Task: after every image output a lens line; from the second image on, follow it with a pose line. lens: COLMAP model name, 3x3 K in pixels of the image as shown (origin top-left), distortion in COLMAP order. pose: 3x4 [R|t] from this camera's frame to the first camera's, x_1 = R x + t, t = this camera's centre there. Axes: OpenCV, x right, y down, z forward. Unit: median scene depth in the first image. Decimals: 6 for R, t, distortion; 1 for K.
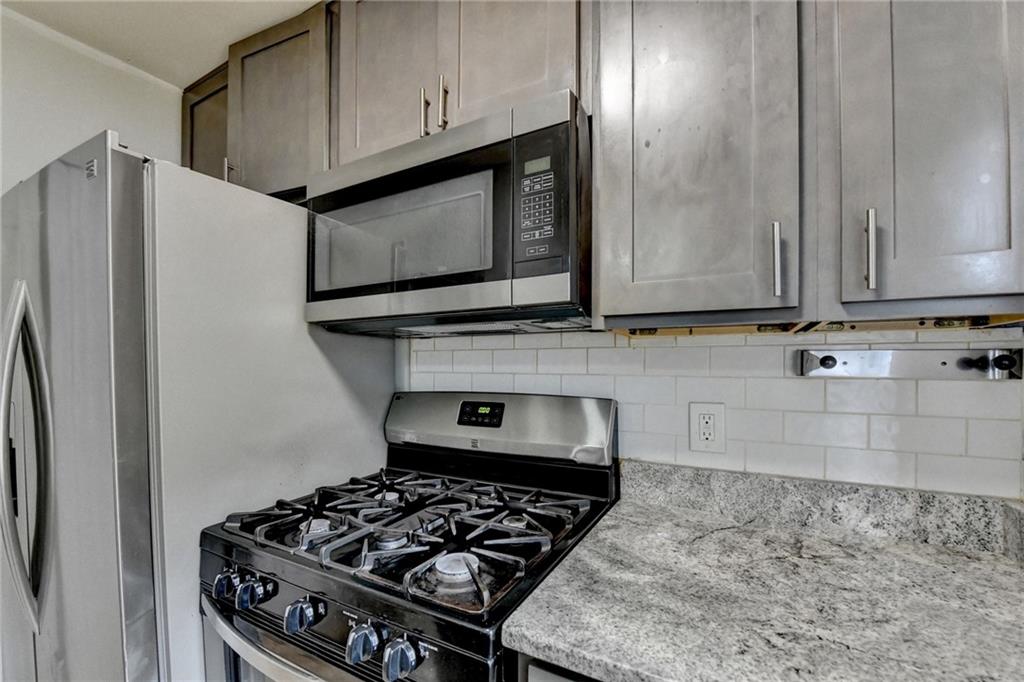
lens RADIAL K [[409.1, 0, 511.6], [0, 409.1, 361.6], [0, 0, 1]] dist [0.000156, -0.000154]
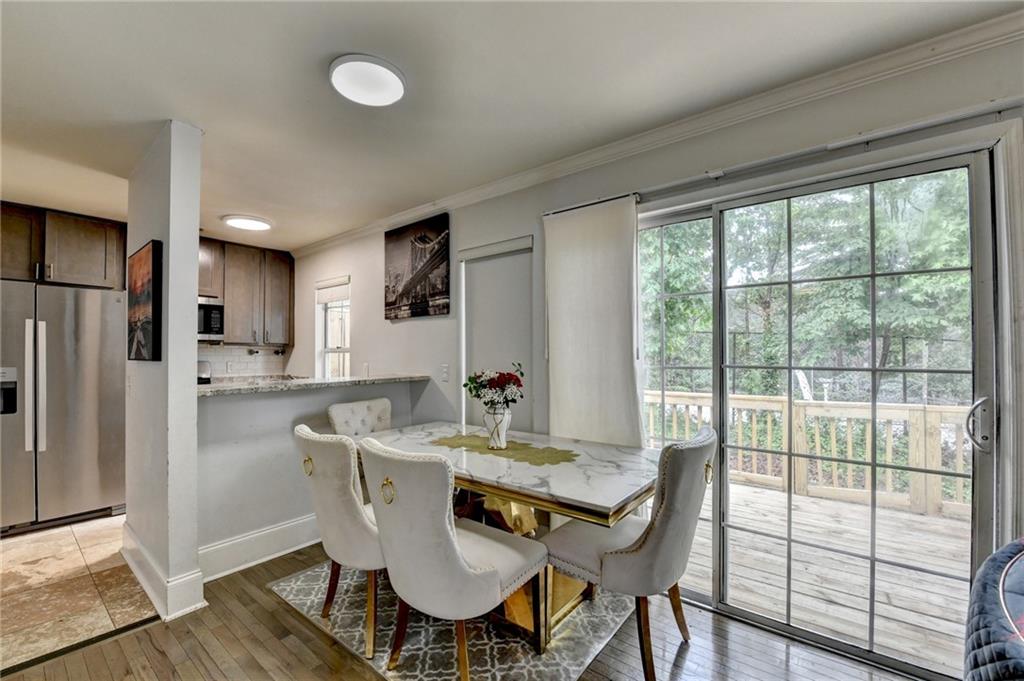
lens RADIAL K [[412.6, 0, 507.0], [0, 412.6, 351.0], [0, 0, 1]] dist [-0.003391, -0.000459]
pose [[0.184151, 0.005290, 0.982884, -3.477252], [-0.006519, 0.999970, -0.004161, -0.013097], [-0.982876, -0.005641, 0.184180, -2.835963]]
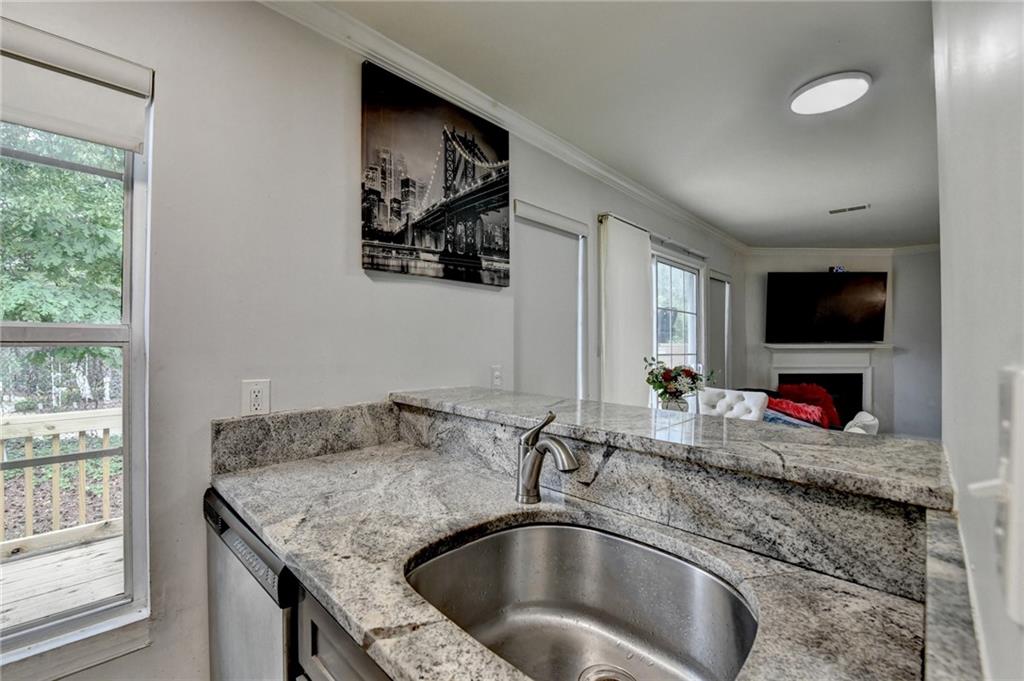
lens RADIAL K [[430.4, 0, 505.4], [0, 430.4, 345.9], [0, 0, 1]] dist [-0.014080, -0.002674]
pose [[-0.960901, -0.002860, 0.276876, -0.989766], [-0.004922, 0.999965, -0.006755, -0.000333], [-0.276847, -0.007854, -0.960882, 0.340049]]
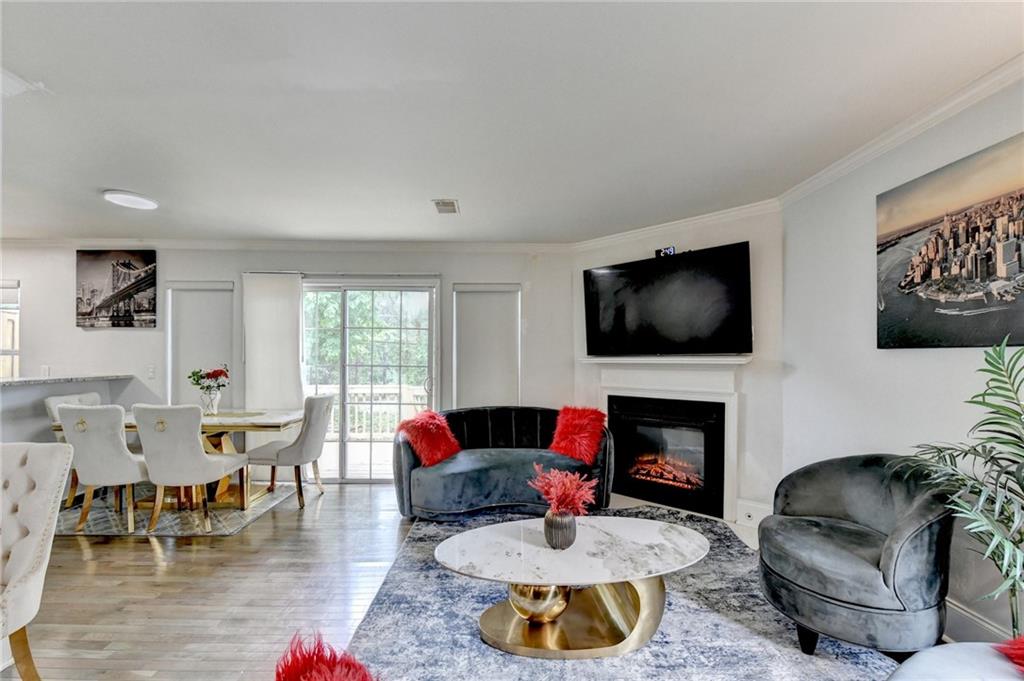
lens RADIAL K [[422.3, 0, 514.9], [0, 422.3, 363.5], [0, 0, 1]] dist [-0.018113, -0.000604]
pose [[-0.497190, -0.014329, 0.867523, -5.969205], [-0.016042, 0.999845, 0.007321, -0.032511], [-0.867493, -0.010277, -0.497343, -2.874087]]
